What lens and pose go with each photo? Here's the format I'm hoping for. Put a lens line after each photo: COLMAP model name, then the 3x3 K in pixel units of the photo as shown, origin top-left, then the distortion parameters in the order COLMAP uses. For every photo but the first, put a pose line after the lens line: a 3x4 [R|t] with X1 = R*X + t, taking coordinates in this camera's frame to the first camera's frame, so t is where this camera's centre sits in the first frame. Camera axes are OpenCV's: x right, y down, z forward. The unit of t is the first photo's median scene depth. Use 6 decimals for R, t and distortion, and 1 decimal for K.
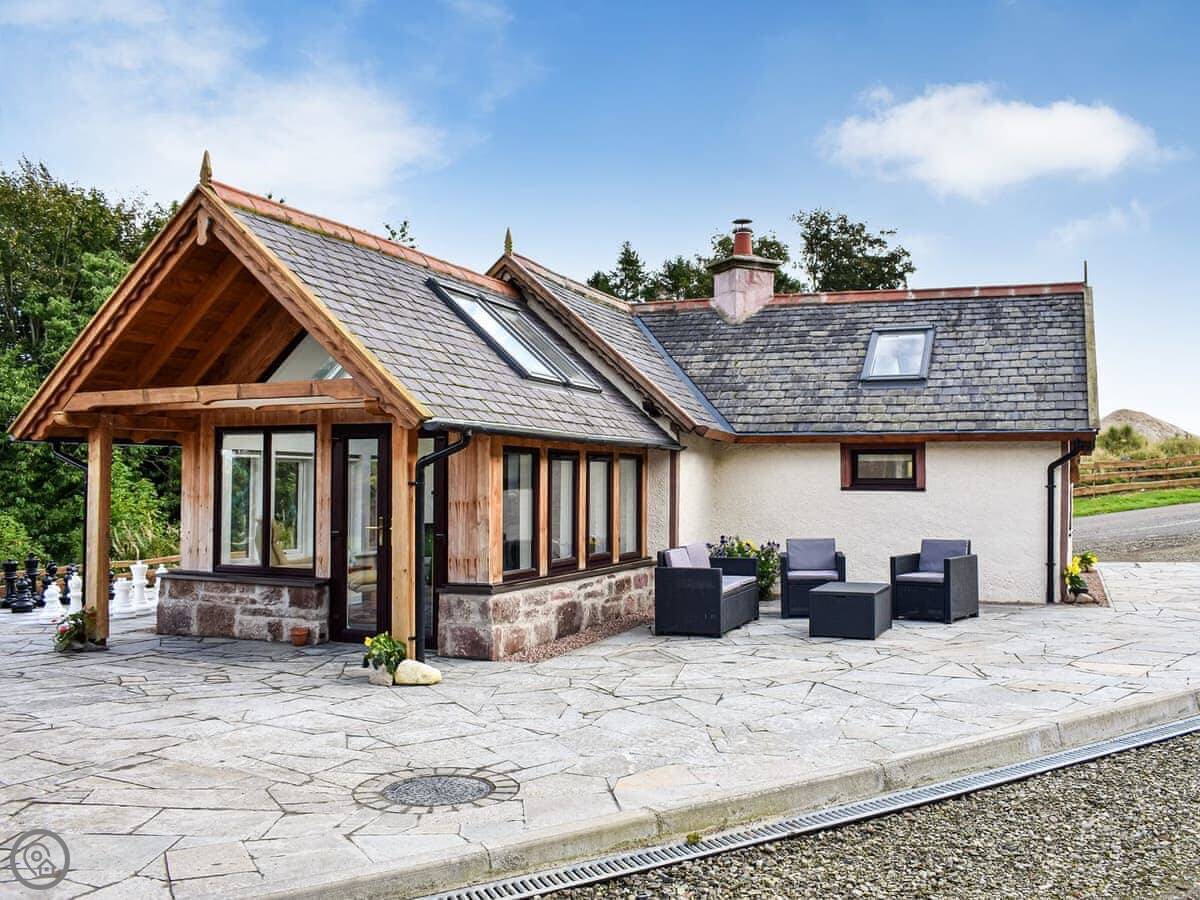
lens RADIAL K [[1082.6, 0, 644.9], [0, 1082.6, 422.0], [0, 0, 1]] dist [-0.077285, -0.005465]
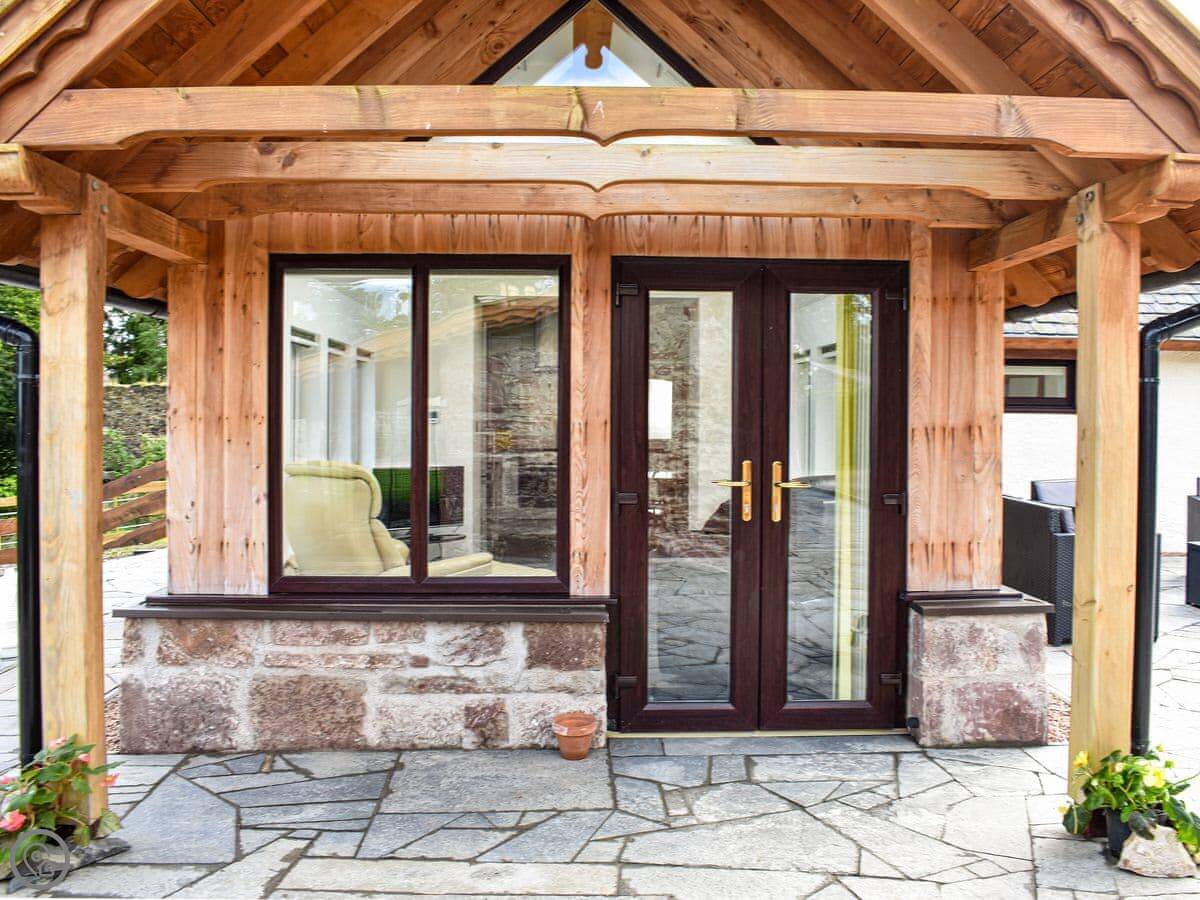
lens RADIAL K [[1082.6, 0, 644.9], [0, 1082.6, 422.0], [0, 0, 1]] dist [-0.077285, -0.005465]
pose [[0.909602, 0.002702, 0.415471, -0.461954], [-0.025984, 0.998391, 0.050394, 0.047638], [-0.414666, -0.056634, 0.908209, 0.573814]]
